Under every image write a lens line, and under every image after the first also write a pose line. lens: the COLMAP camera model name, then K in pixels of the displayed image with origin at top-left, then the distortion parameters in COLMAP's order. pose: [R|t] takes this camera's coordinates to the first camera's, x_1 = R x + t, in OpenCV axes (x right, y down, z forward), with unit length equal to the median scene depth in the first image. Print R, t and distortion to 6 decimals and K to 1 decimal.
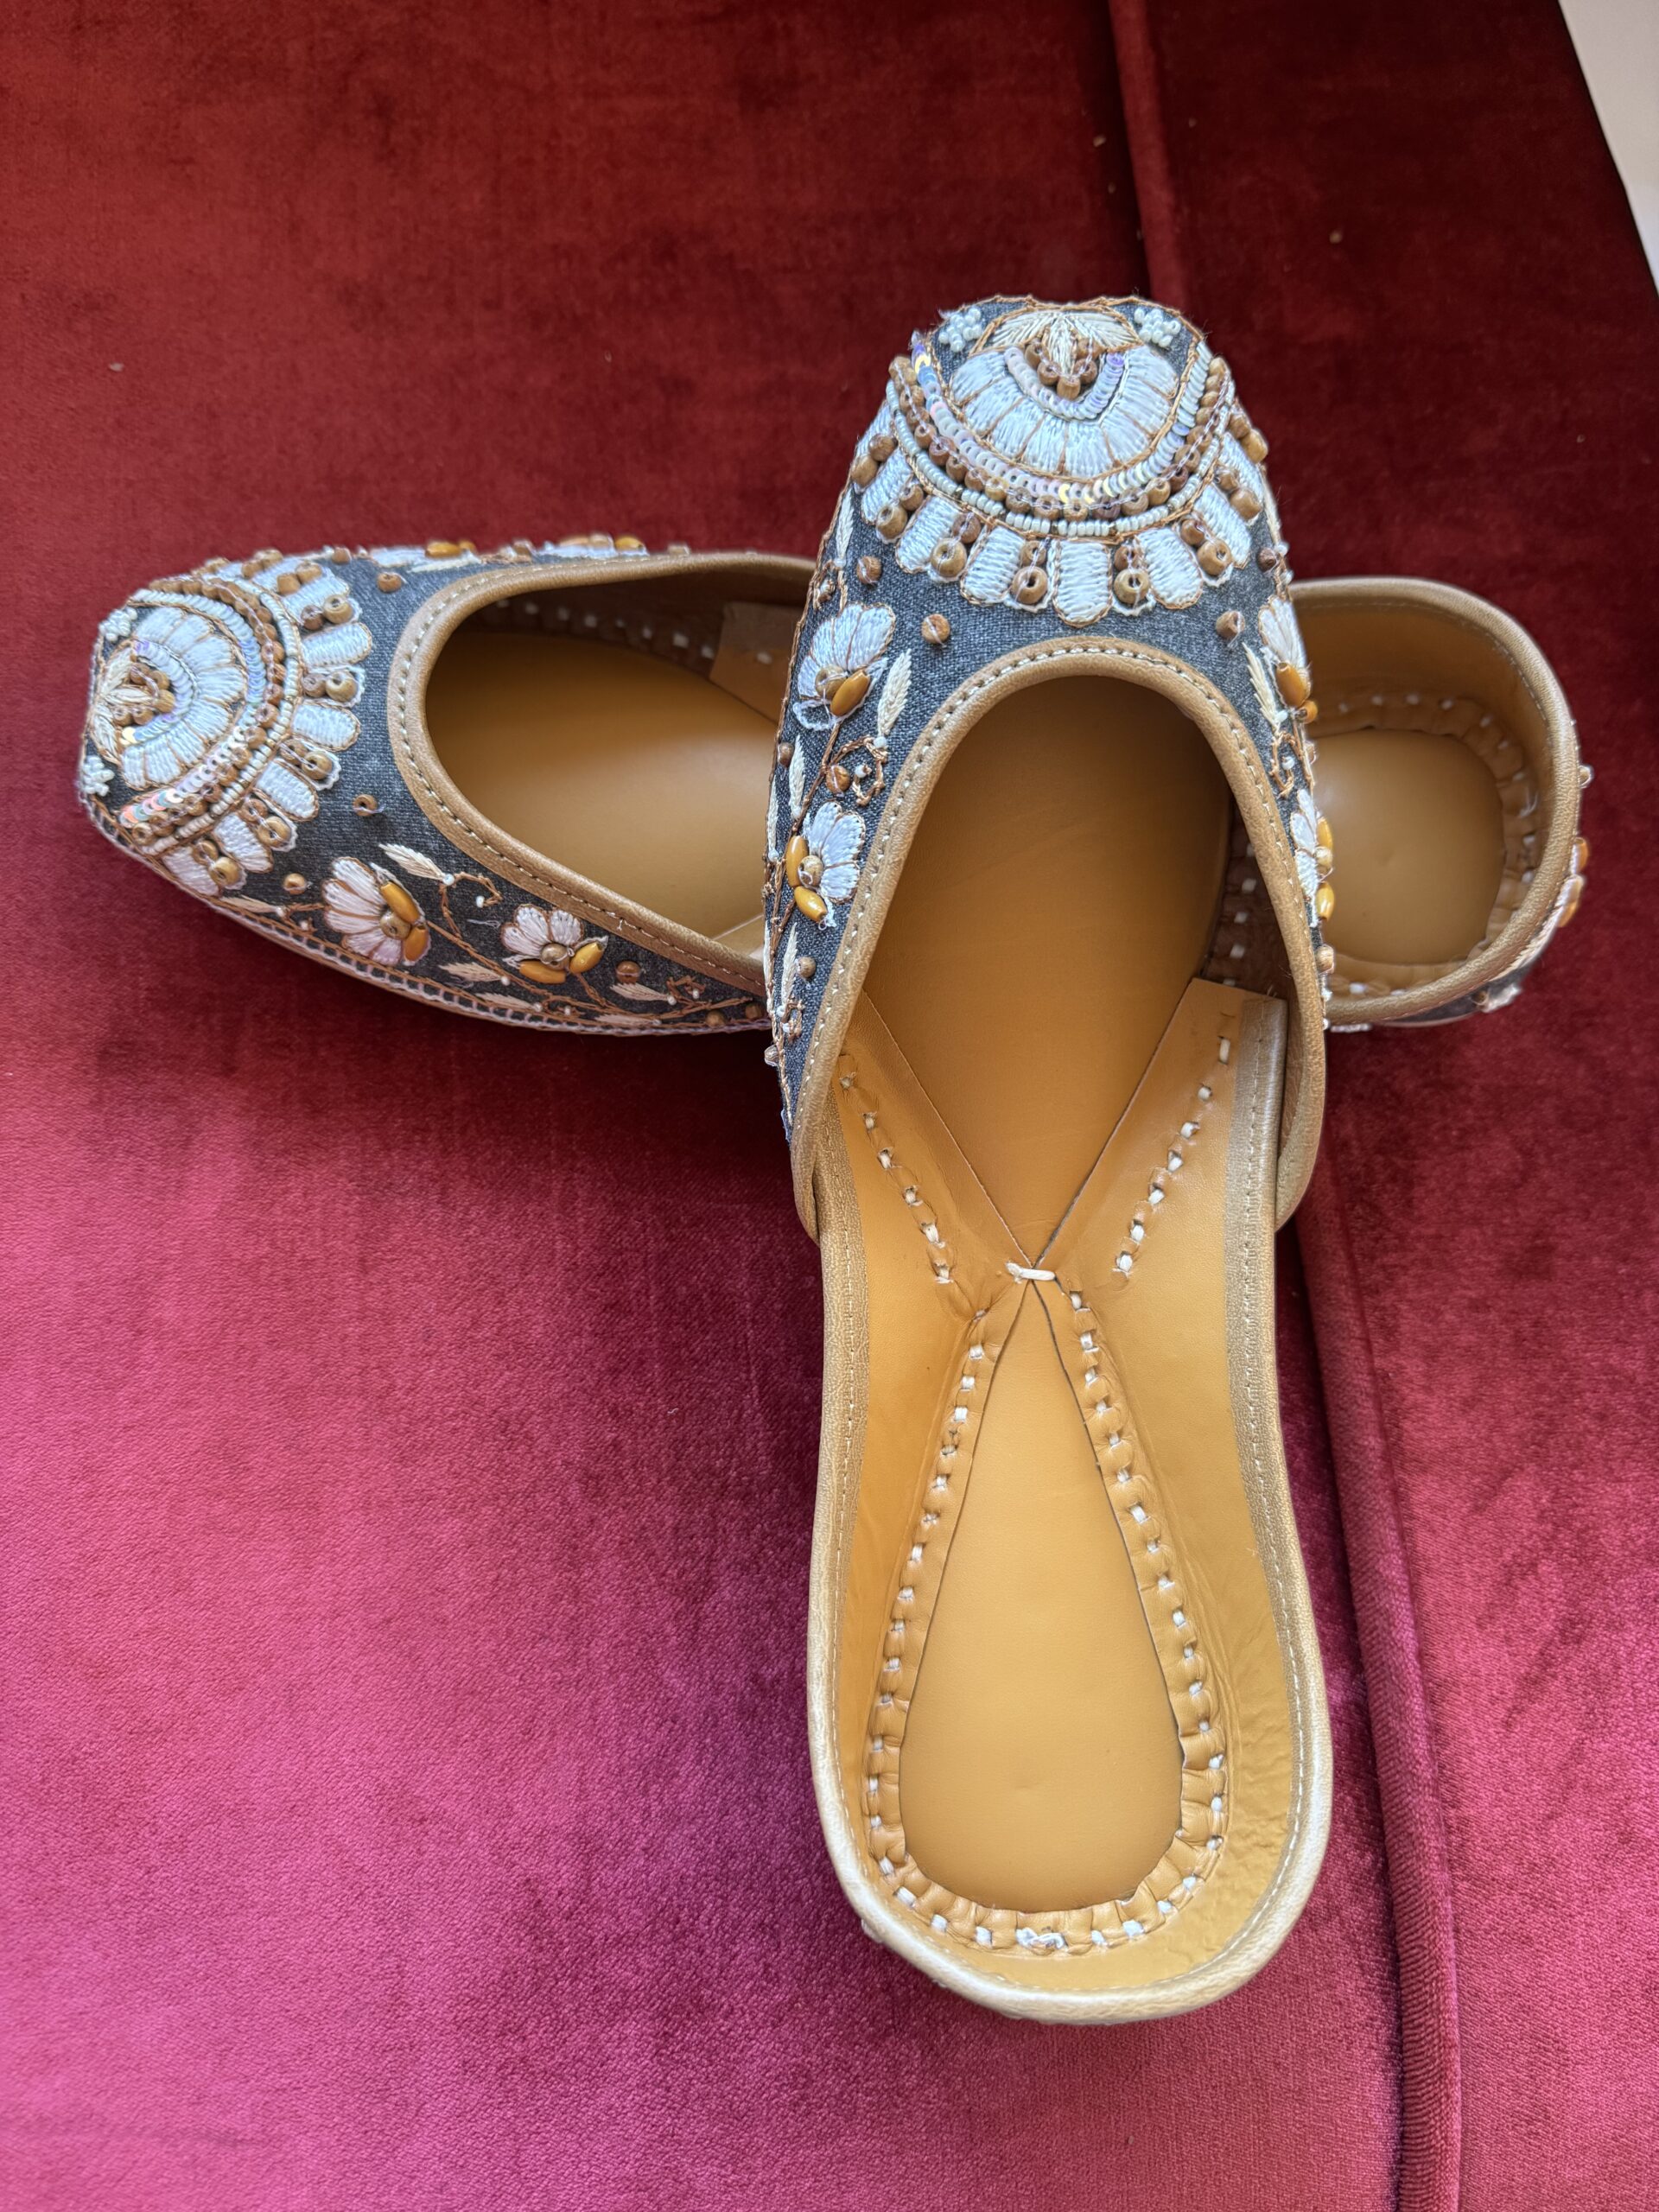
lens RADIAL K [[1691.5, 0, 801.9], [0, 1691.5, 1050.0], [0, 0, 1]] dist [-0.045819, 0.004655]
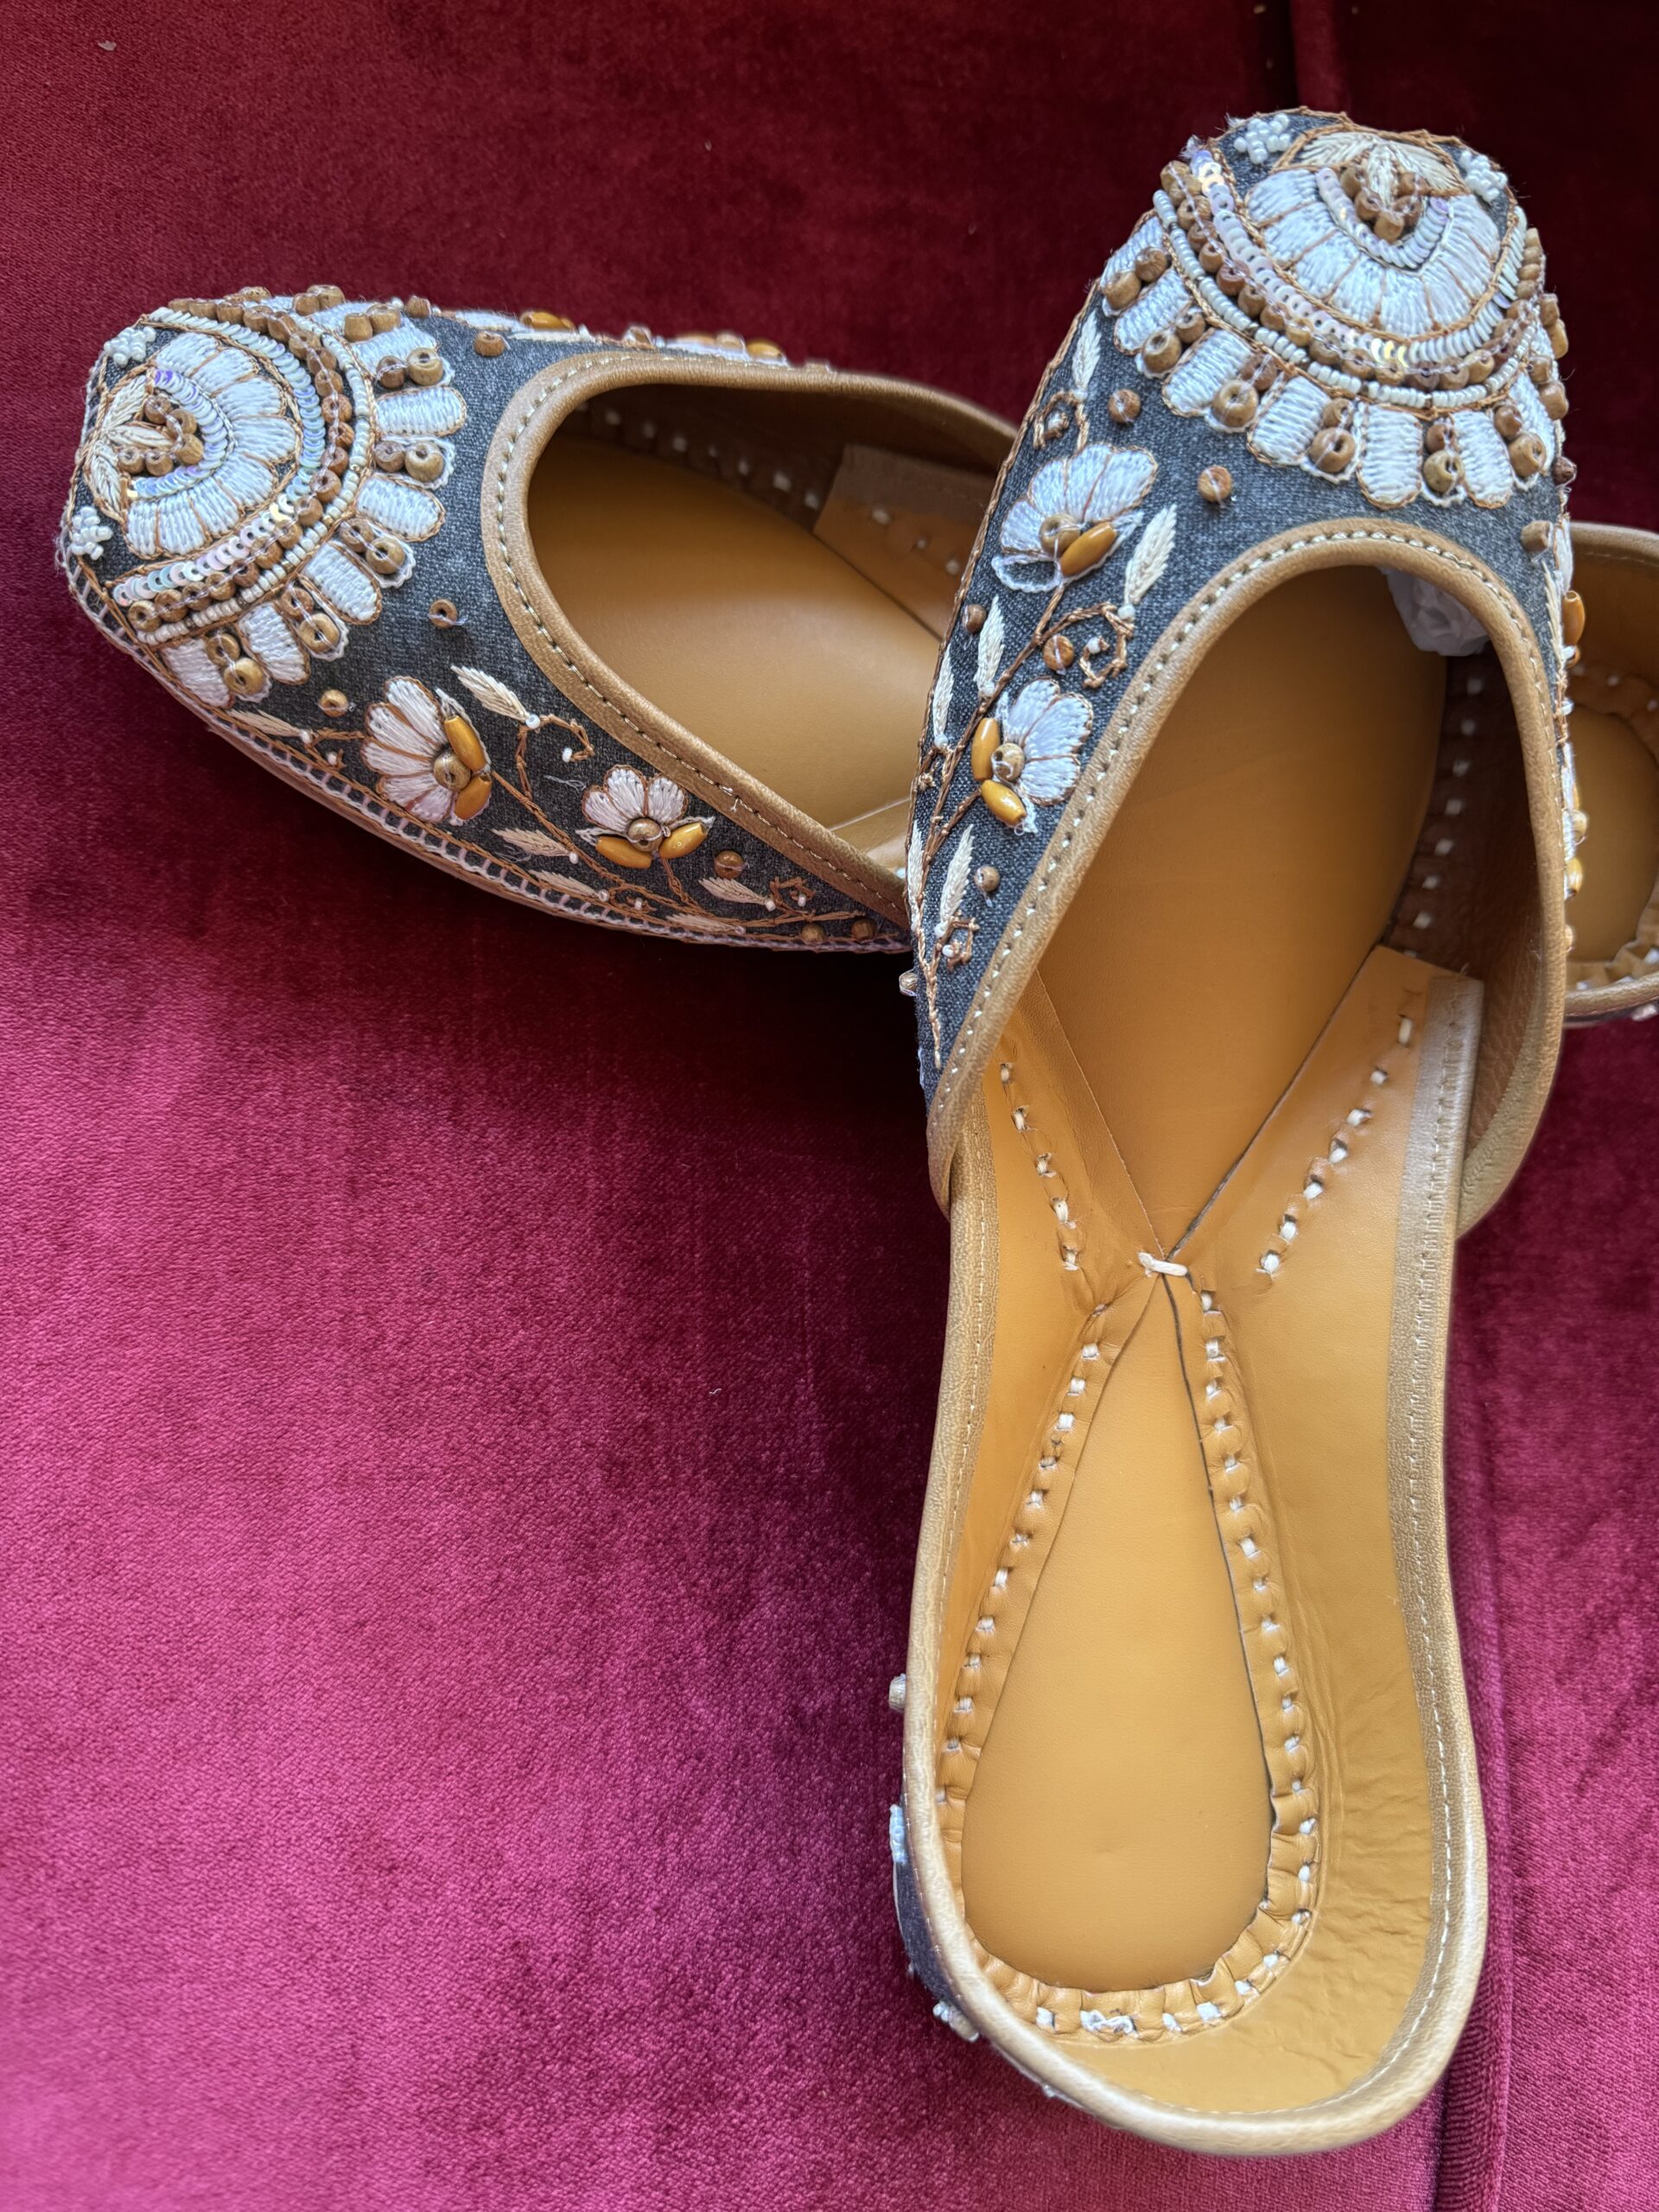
lens RADIAL K [[1691.5, 0, 807.8], [0, 1691.5, 1068.8], [0, 0, 1]] dist [-0.045819, 0.004655]
pose [[0.984022, 0.098100, 0.148580, -0.181738], [-0.103517, 0.994200, 0.029154, 0.025904], [-0.144859, -0.044069, 0.988470, 0.175320]]
